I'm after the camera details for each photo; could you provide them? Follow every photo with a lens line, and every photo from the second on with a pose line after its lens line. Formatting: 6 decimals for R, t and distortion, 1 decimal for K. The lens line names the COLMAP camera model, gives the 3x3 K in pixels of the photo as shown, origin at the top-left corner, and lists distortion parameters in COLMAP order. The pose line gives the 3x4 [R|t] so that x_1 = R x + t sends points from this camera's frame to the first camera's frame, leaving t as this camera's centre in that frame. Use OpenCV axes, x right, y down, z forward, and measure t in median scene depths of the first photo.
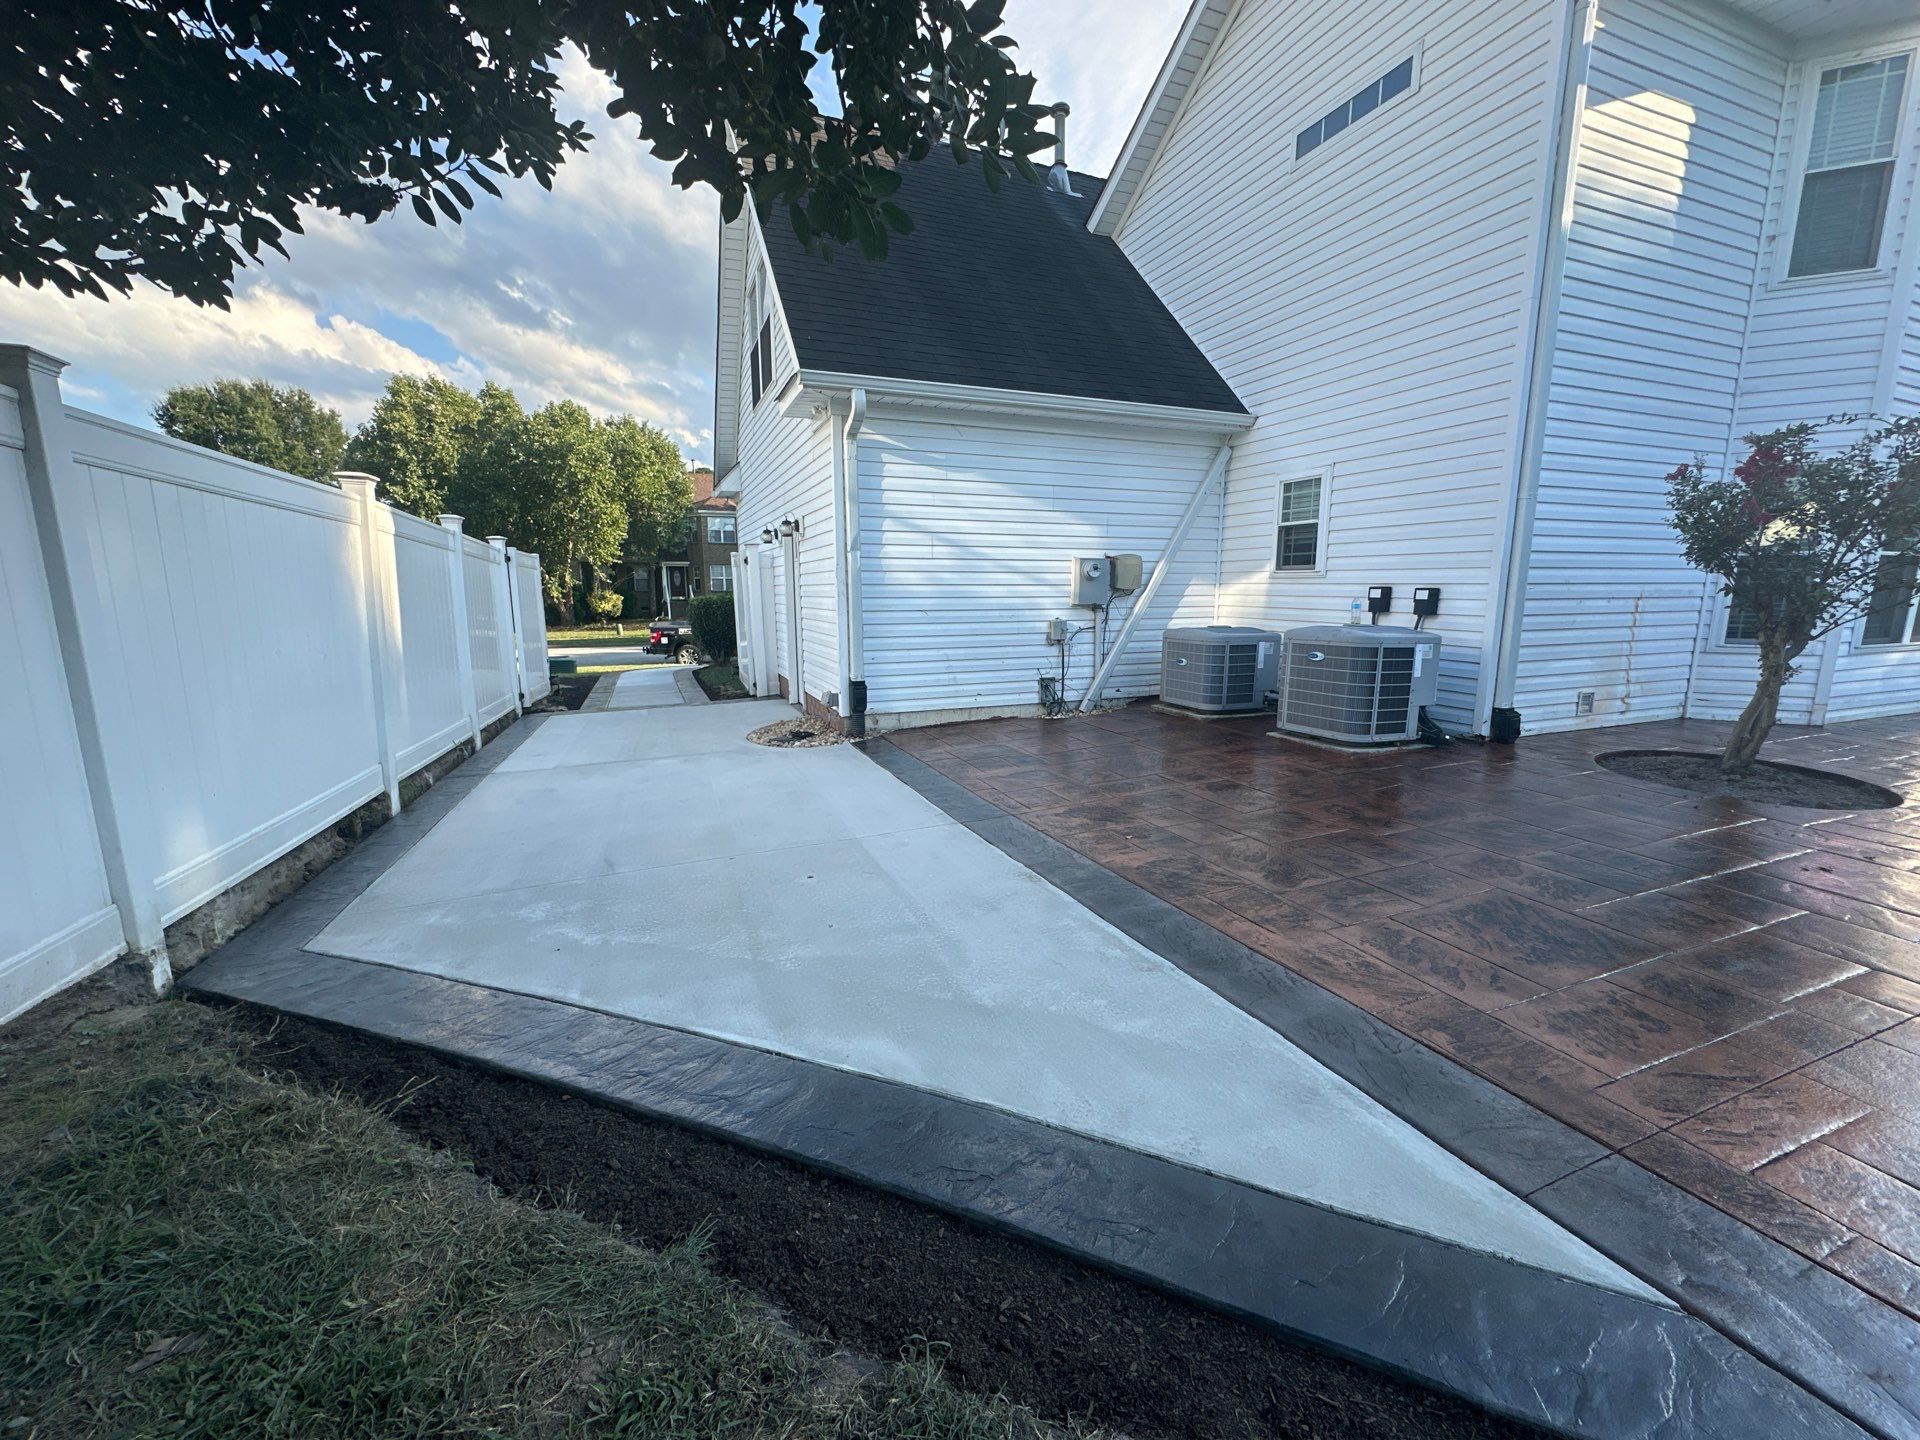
lens RADIAL K [[766.1, 0, 956.2], [0, 766.1, 718.4], [0, 0, 1]] dist [-0.001331, 0.000175]
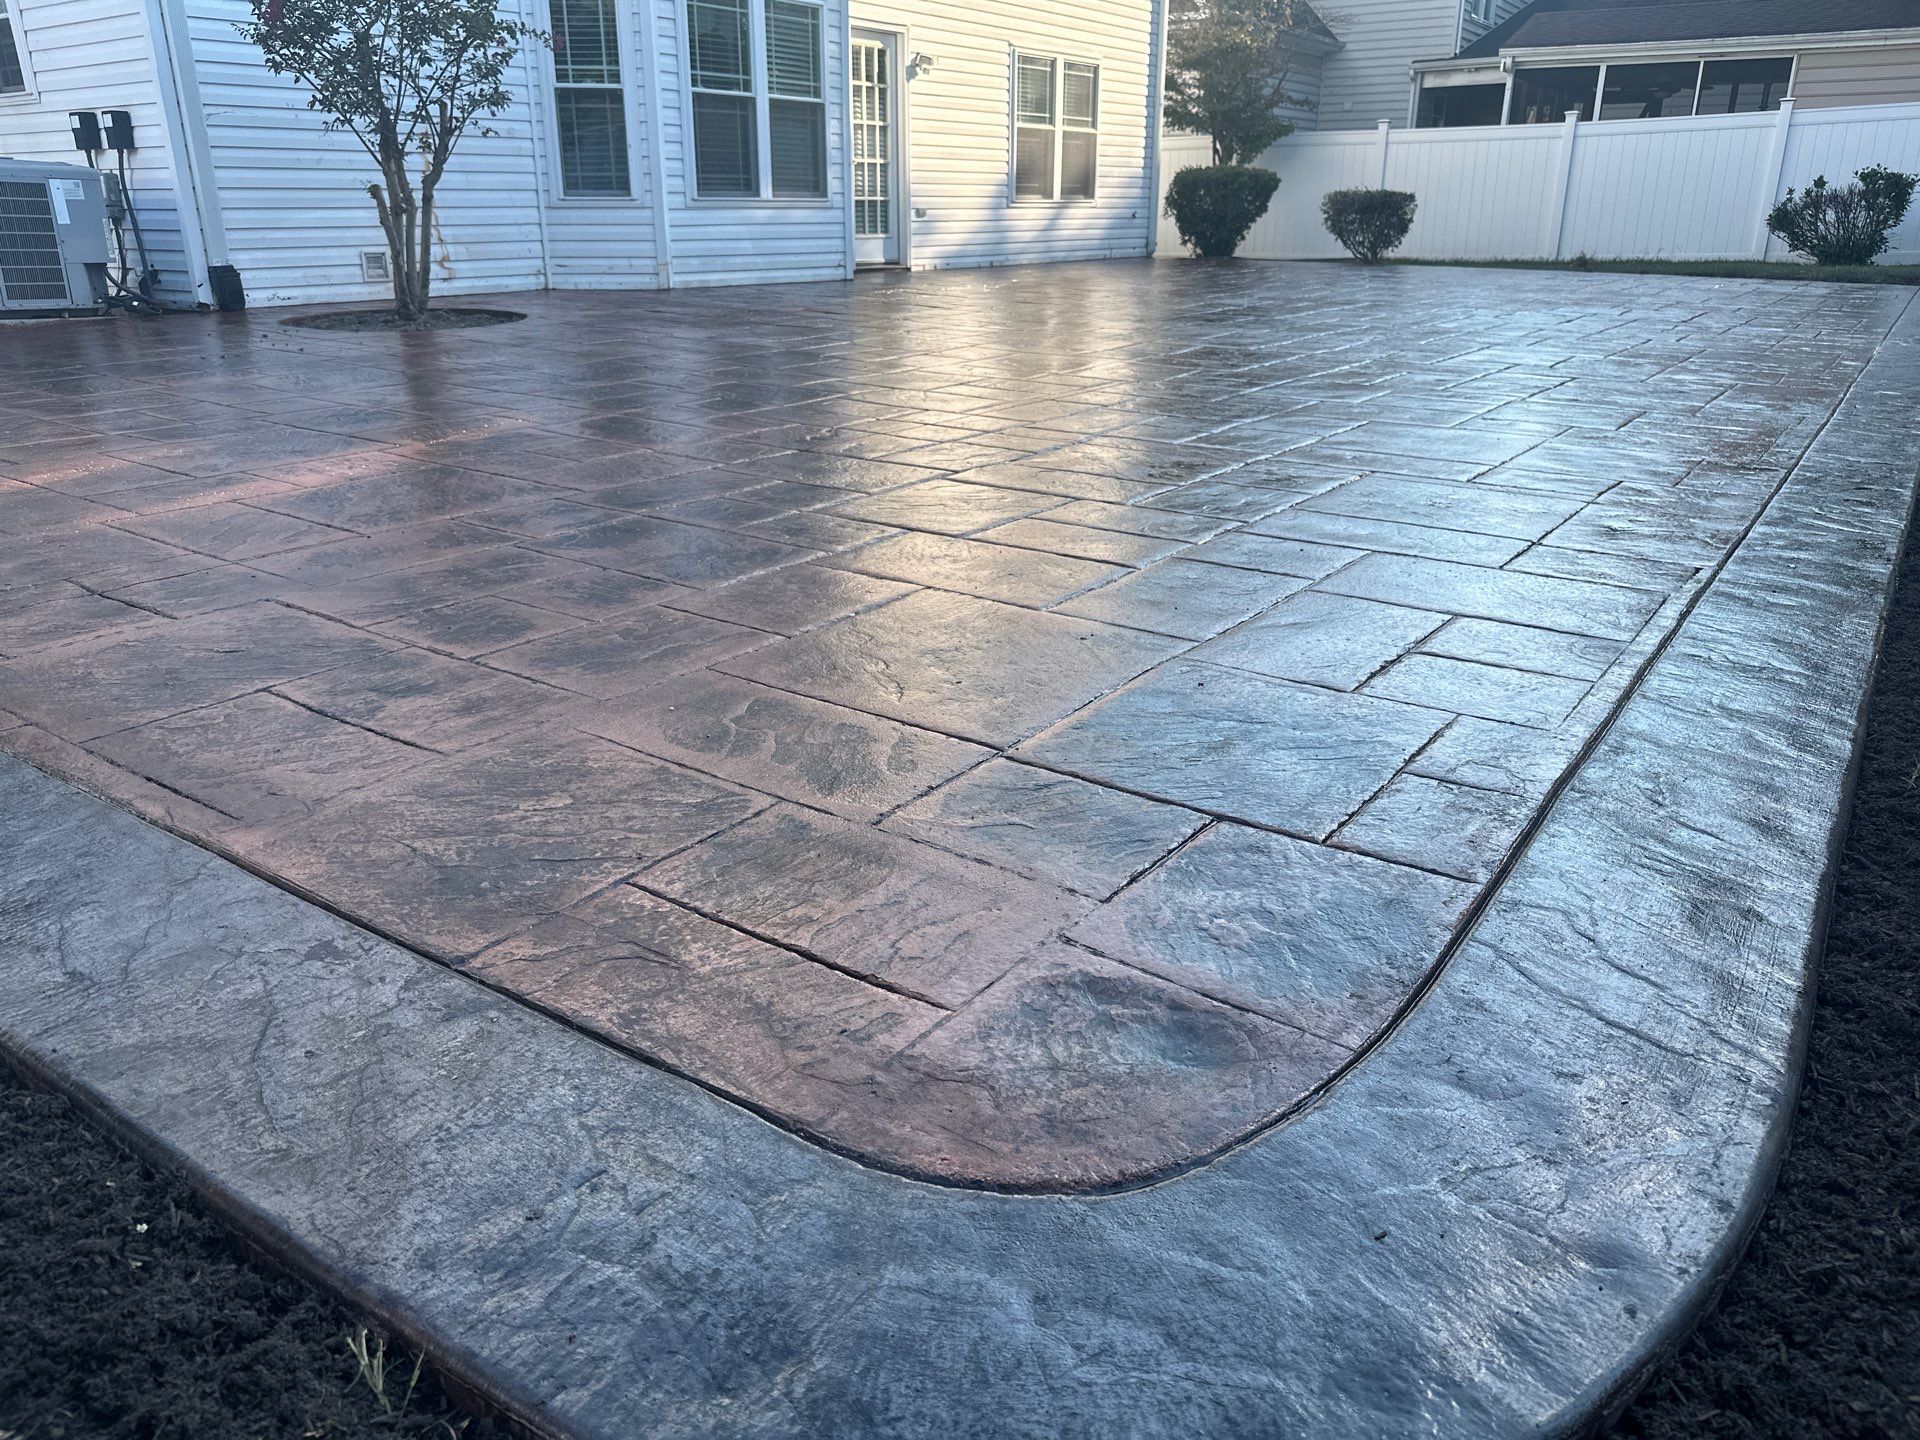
lens RADIAL K [[1367.4, 0, 938.2], [0, 1367.4, 722.7], [0, 0, 1]] dist [-0.004065, -0.005712]
pose [[0.842082, -0.190503, 0.504586, 0.449860], [0.092112, 0.972596, 0.213477, 0.185482], [-0.531426, -0.133286, 0.836553, -0.581403]]
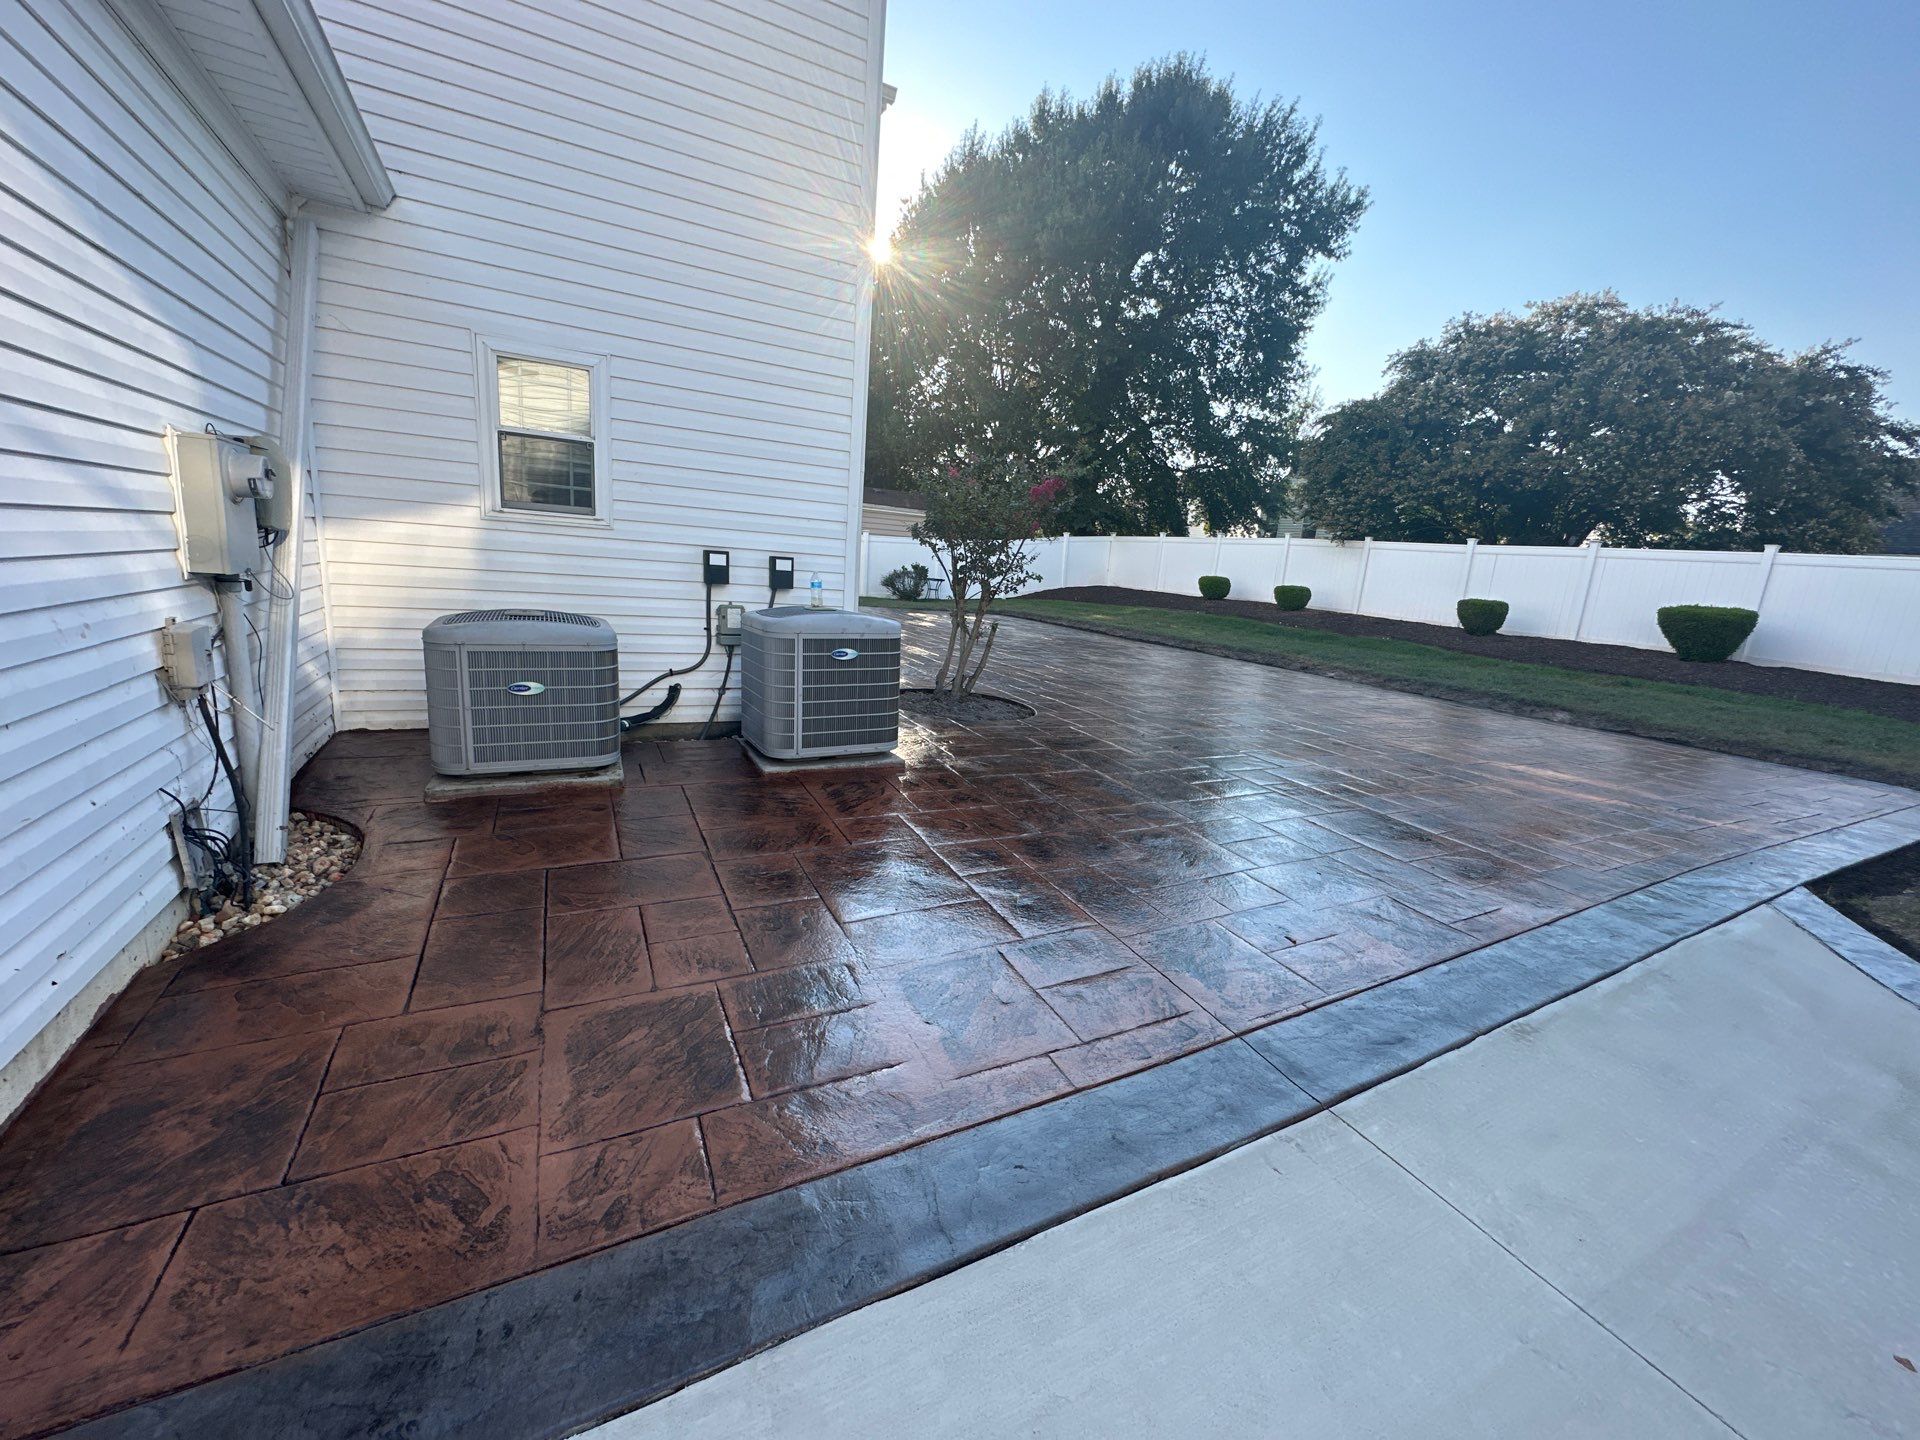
lens RADIAL K [[766.1, 0, 956.2], [0, 766.1, 718.4], [0, 0, 1]] dist [-0.001331, 0.000175]
pose [[-0.106952, -0.209412, 0.971961, -0.247610], [0.094539, 0.970997, 0.219607, -0.146443], [-0.989759, 0.115376, -0.084053, 0.797986]]
